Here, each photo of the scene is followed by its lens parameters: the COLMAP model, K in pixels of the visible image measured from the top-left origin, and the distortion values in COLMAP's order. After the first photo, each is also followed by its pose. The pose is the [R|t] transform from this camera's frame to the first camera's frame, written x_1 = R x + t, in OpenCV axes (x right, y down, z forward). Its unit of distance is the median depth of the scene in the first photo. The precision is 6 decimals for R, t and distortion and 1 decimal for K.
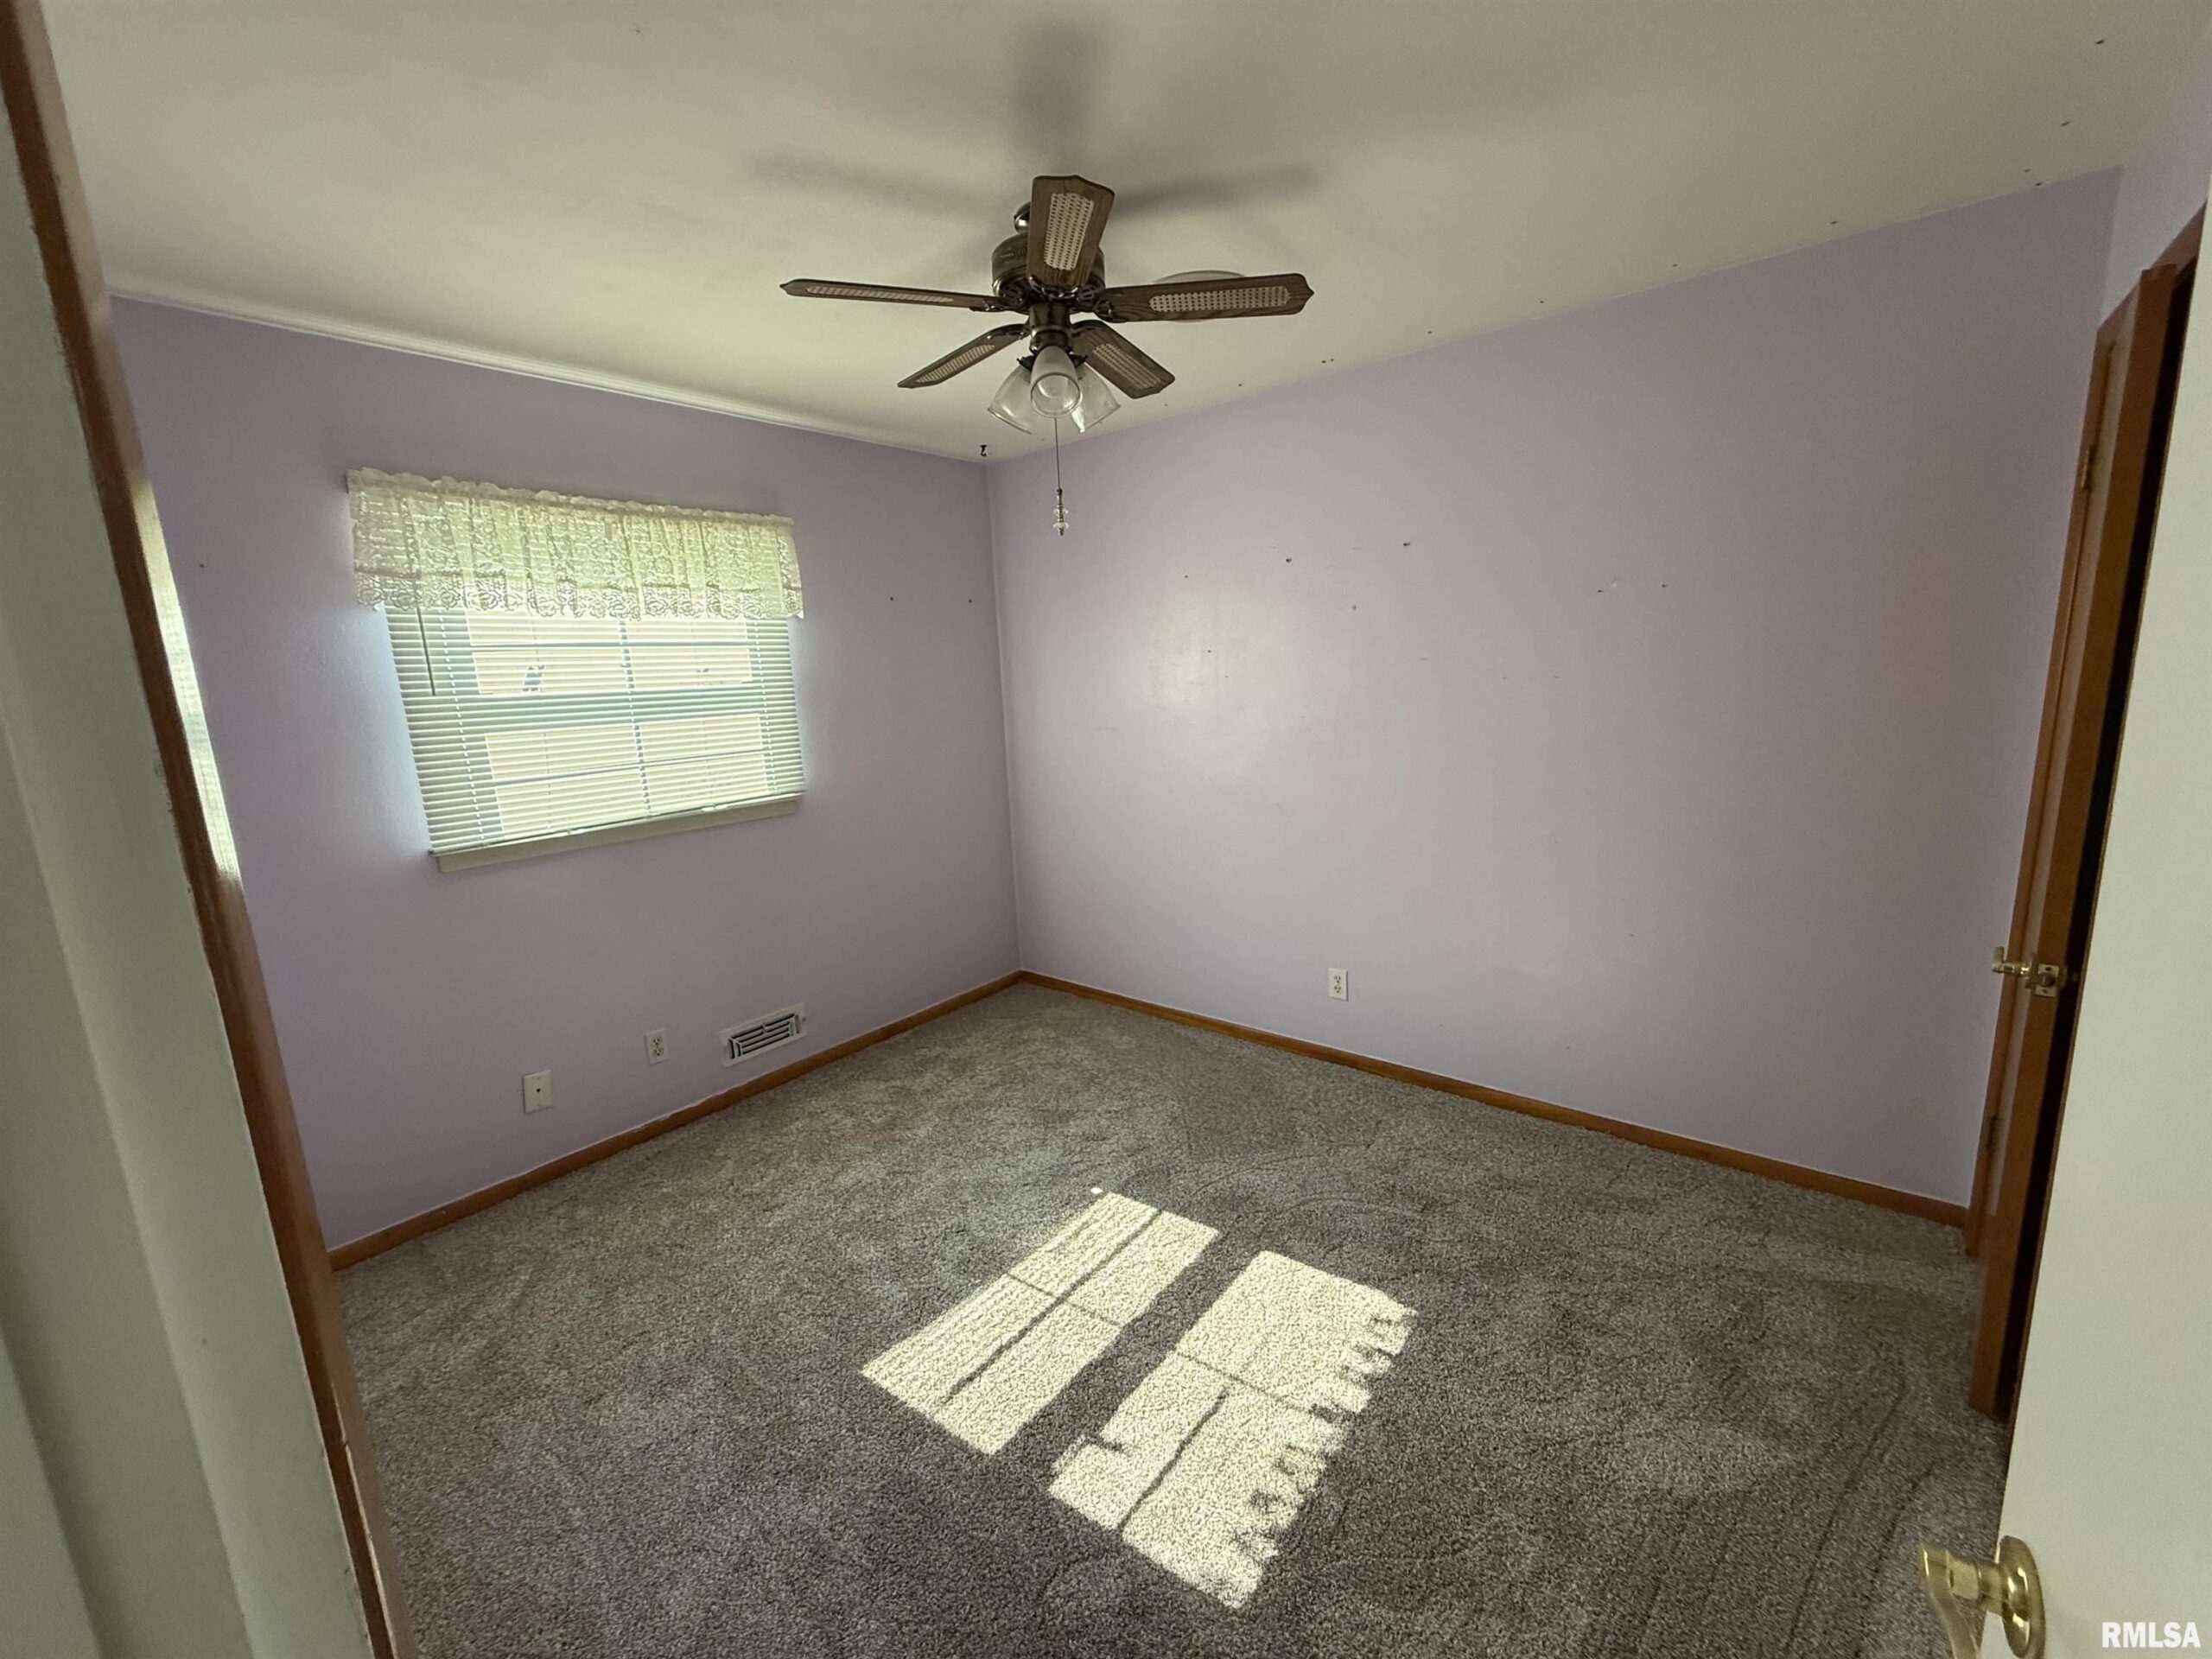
lens RADIAL K [[887.3, 0, 1098.8], [0, 887.3, 831.9], [0, 0, 1]] dist [0.000562, -0.000062]
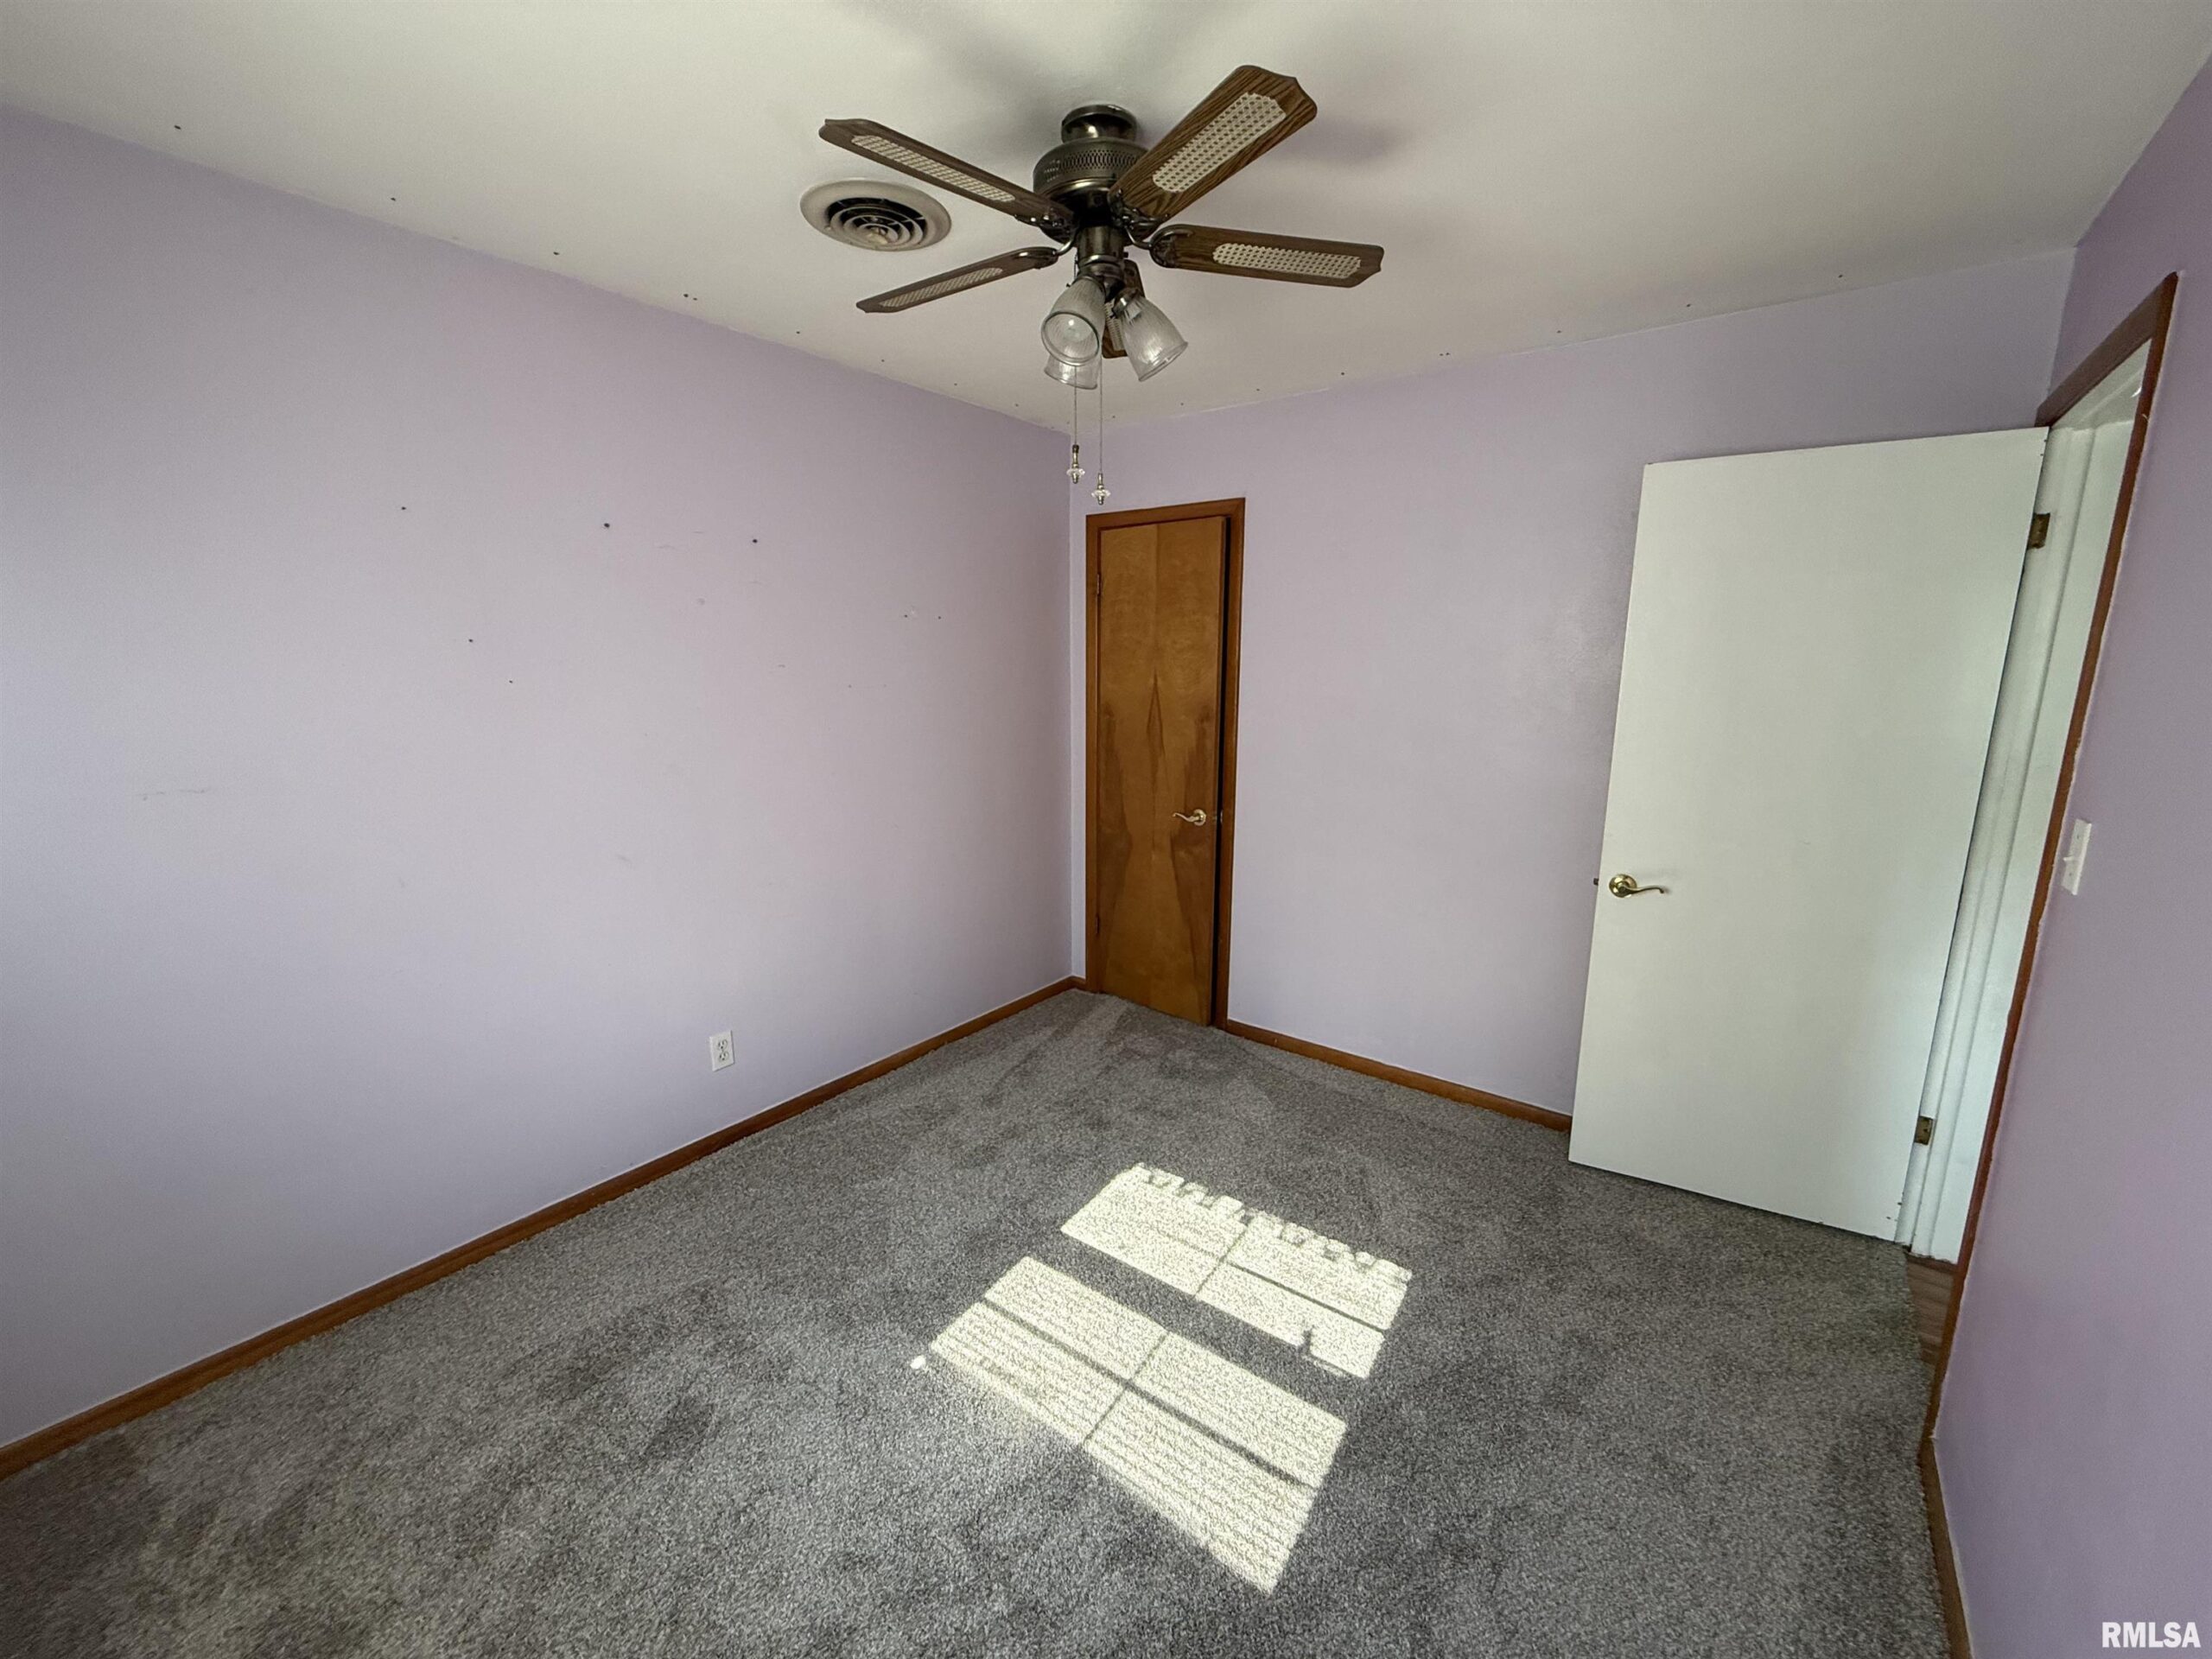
lens RADIAL K [[887.3, 0, 1098.8], [0, 887.3, 831.9], [0, 0, 1]] dist [0.000562, -0.000062]
pose [[-0.045056, -0.141933, 0.988850, -0.887780], [0.181851, 0.972152, 0.147822, -0.144963], [-0.982293, 0.186484, -0.017991, 1.014257]]
